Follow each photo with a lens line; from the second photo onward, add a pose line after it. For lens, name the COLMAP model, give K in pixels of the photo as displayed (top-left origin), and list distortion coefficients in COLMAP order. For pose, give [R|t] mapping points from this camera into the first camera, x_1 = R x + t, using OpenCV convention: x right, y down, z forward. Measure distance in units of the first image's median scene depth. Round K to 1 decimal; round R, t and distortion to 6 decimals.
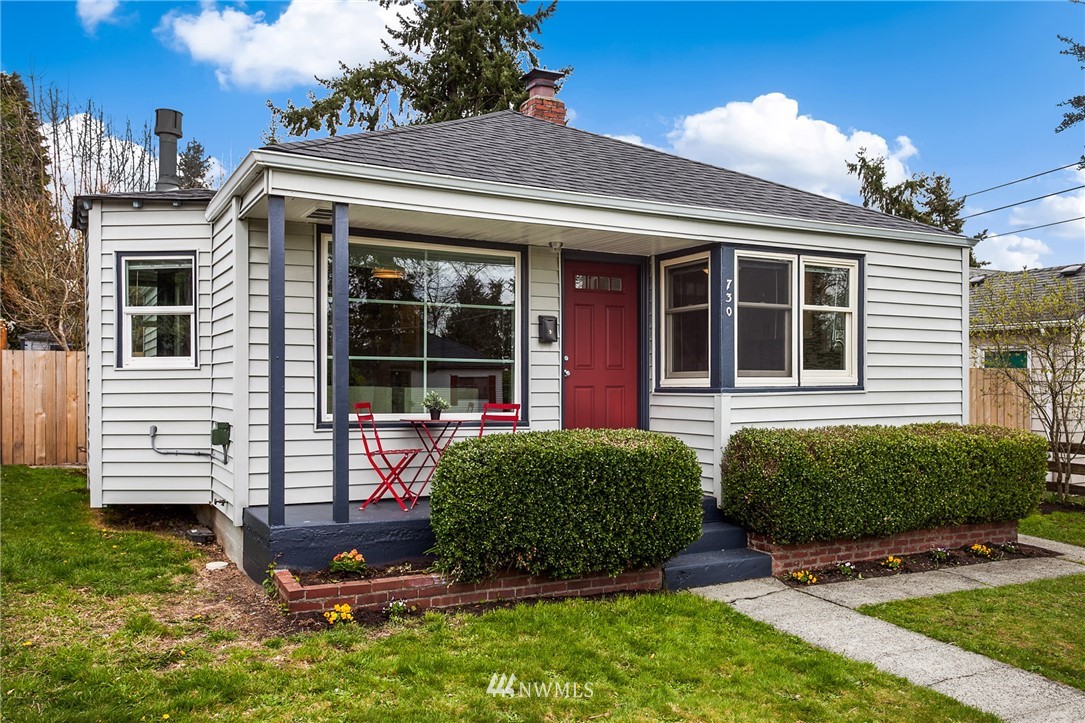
lens RADIAL K [[975.7, 0, 542.5], [0, 975.7, 361.5], [0, 0, 1]] dist [0.002744, 0.005742]
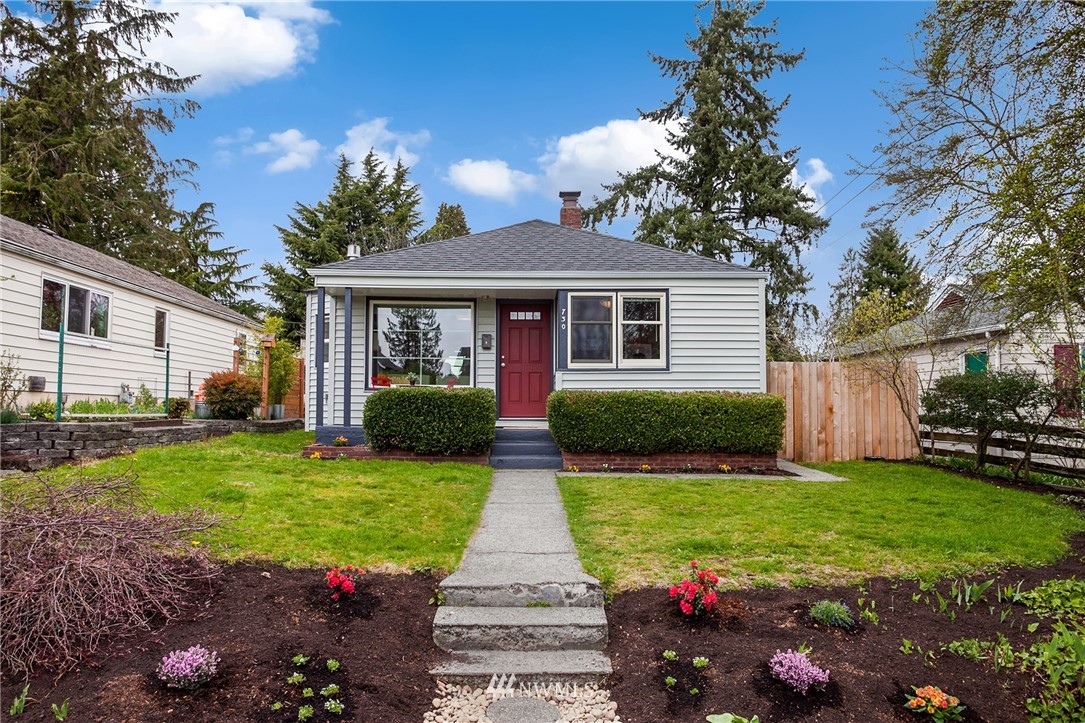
lens RADIAL K [[975.7, 0, 542.5], [0, 975.7, 361.5], [0, 0, 1]] dist [0.002744, 0.005742]
pose [[0.834728, -0.036226, -0.549469, 1.089340], [0.002945, 0.998113, -0.061330, 0.117422], [0.550654, 0.049576, 0.833260, -0.496576]]
